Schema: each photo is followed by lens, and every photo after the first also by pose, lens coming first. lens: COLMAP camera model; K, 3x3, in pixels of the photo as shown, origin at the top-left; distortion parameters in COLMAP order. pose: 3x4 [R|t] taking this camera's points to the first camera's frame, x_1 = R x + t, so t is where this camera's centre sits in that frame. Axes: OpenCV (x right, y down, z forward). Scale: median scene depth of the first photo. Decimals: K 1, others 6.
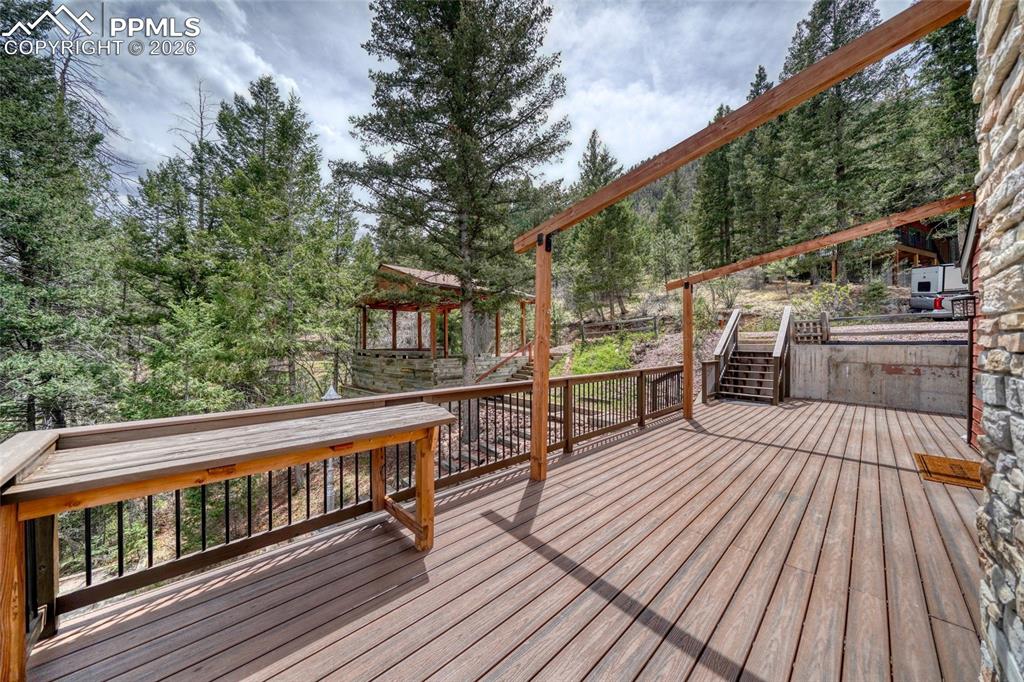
lens RADIAL K [[353.6, 0, 512.5], [0, 353.6, 340.8], [0, 0, 1]] dist [-0.009154, 0.000984]
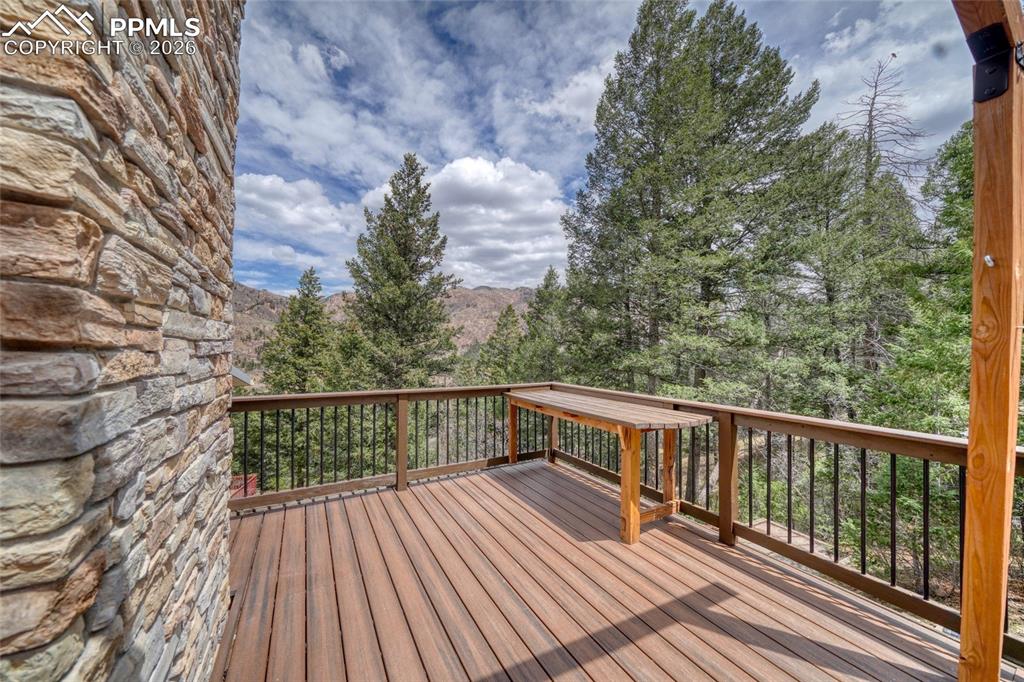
lens RADIAL K [[353.6, 0, 507.2], [0, 353.6, 349.3], [0, 0, 1]] dist [-0.009154, 0.000984]
pose [[-0.245762, -0.007985, -0.969297, 0.604357], [-0.016474, 0.999856, -0.004060, 0.017480], [0.969190, 0.014970, -0.245859, 0.627889]]
